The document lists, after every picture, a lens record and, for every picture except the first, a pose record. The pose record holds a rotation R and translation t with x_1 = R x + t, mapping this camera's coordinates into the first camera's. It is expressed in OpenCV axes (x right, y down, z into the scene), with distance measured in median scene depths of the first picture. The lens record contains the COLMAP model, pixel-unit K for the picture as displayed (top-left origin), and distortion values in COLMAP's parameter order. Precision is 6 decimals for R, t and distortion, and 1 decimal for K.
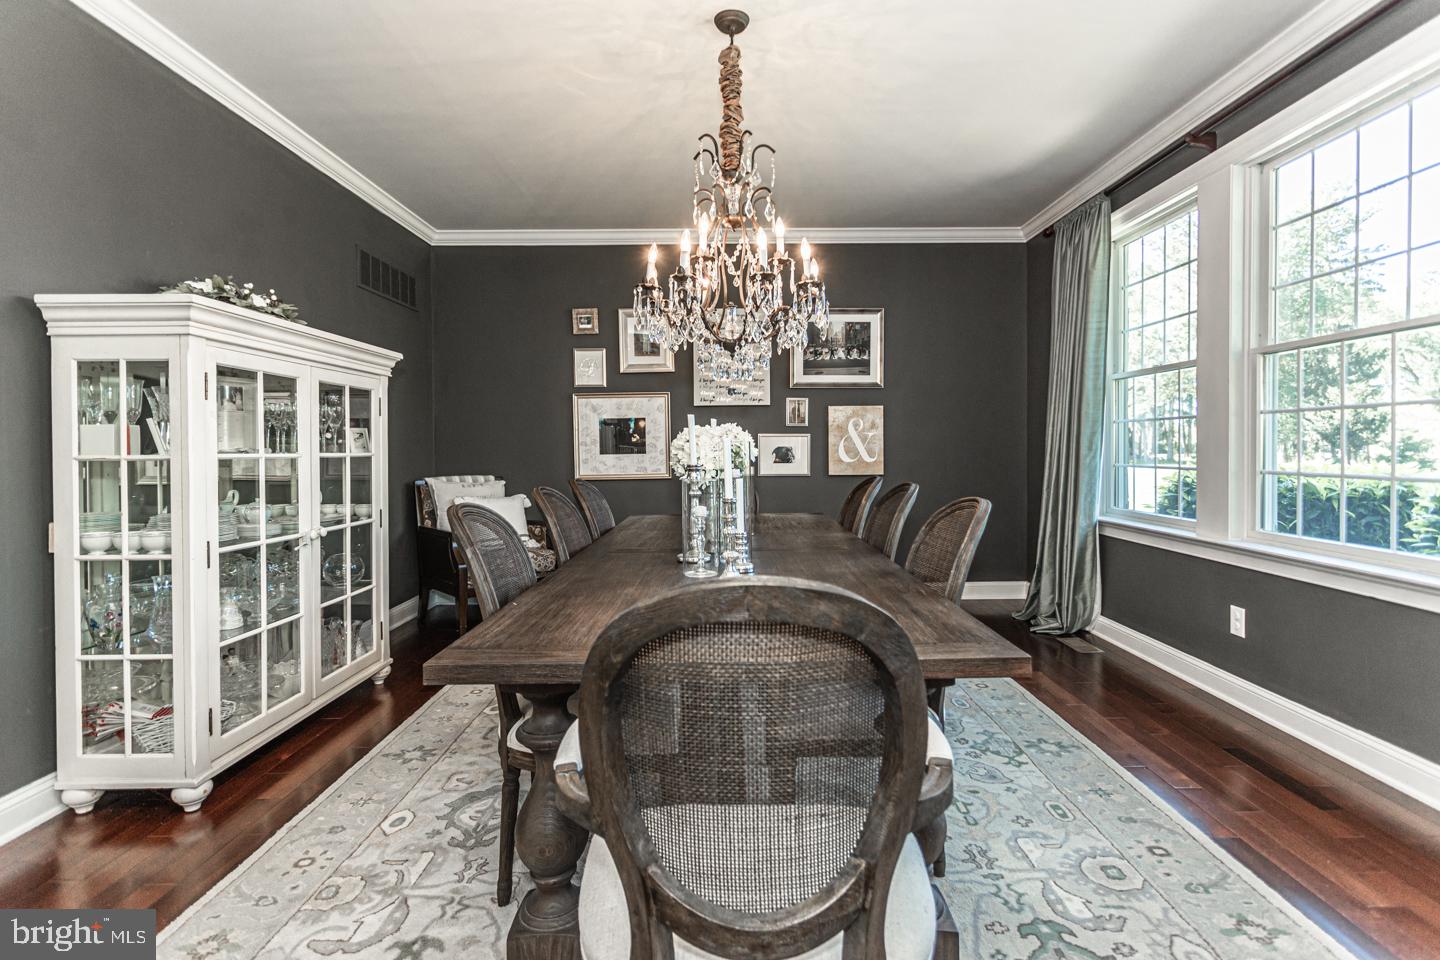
lens RADIAL K [[689.9, 0, 728.2], [0, 689.9, 458.1], [0, 0, 1]] dist [-0.001805, 0.000703]
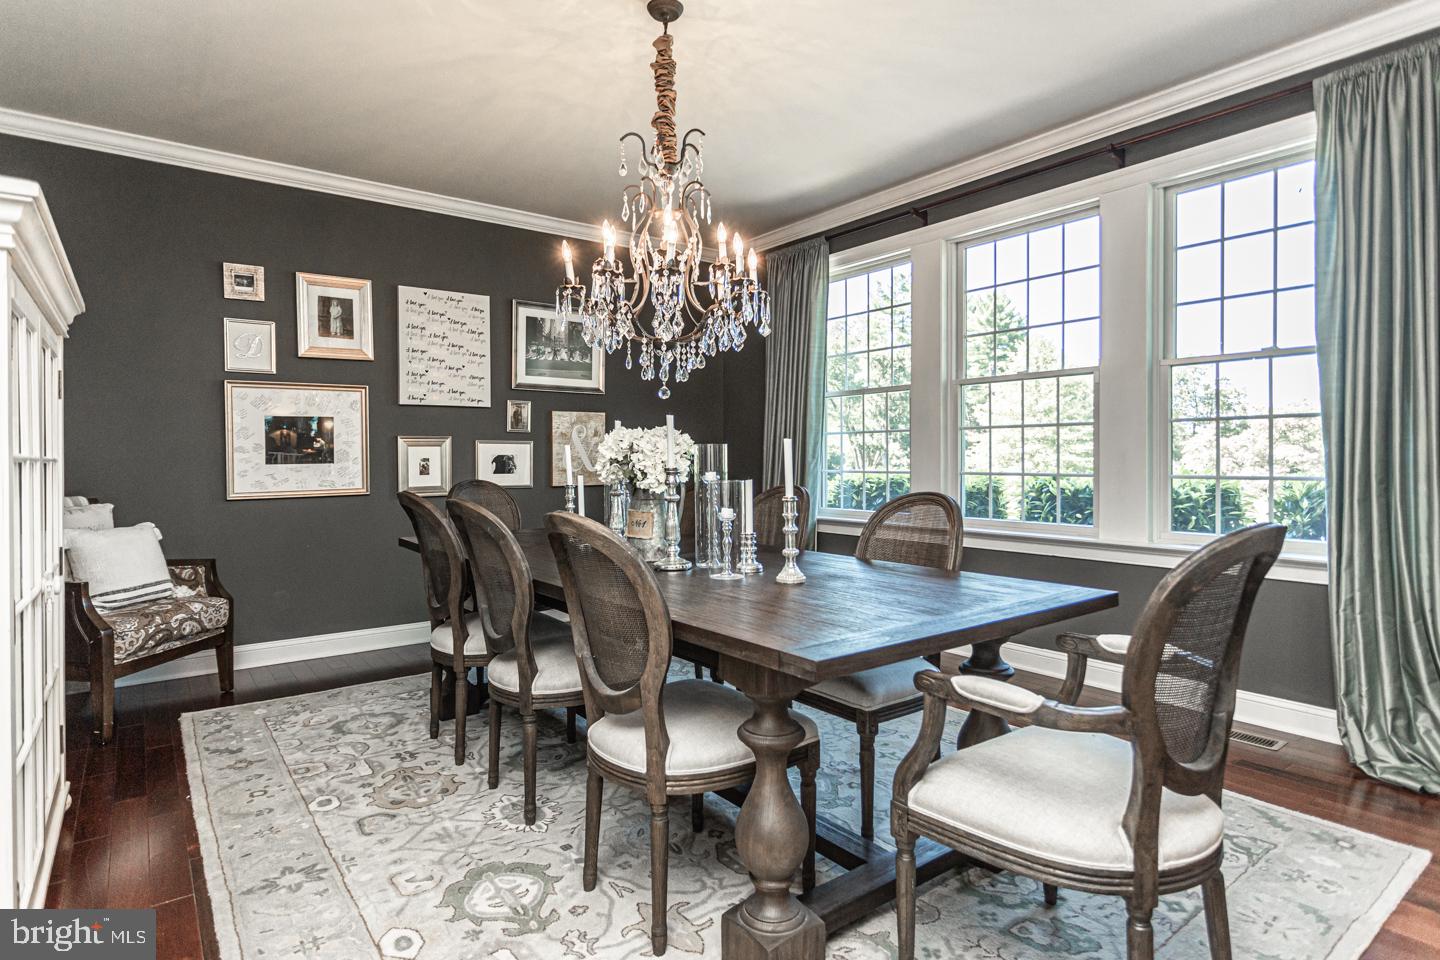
lens RADIAL K [[771.6, 0, 719.5], [0, 771.6, 470.1], [0, 0, 1]] dist [-0.015249, 0.000143]
pose [[0.801505, -0.007194, 0.597944, -0.289751], [0.010076, 0.999948, -0.001477, 0.006717], [-0.597903, 0.007209, 0.801536, 0.050102]]
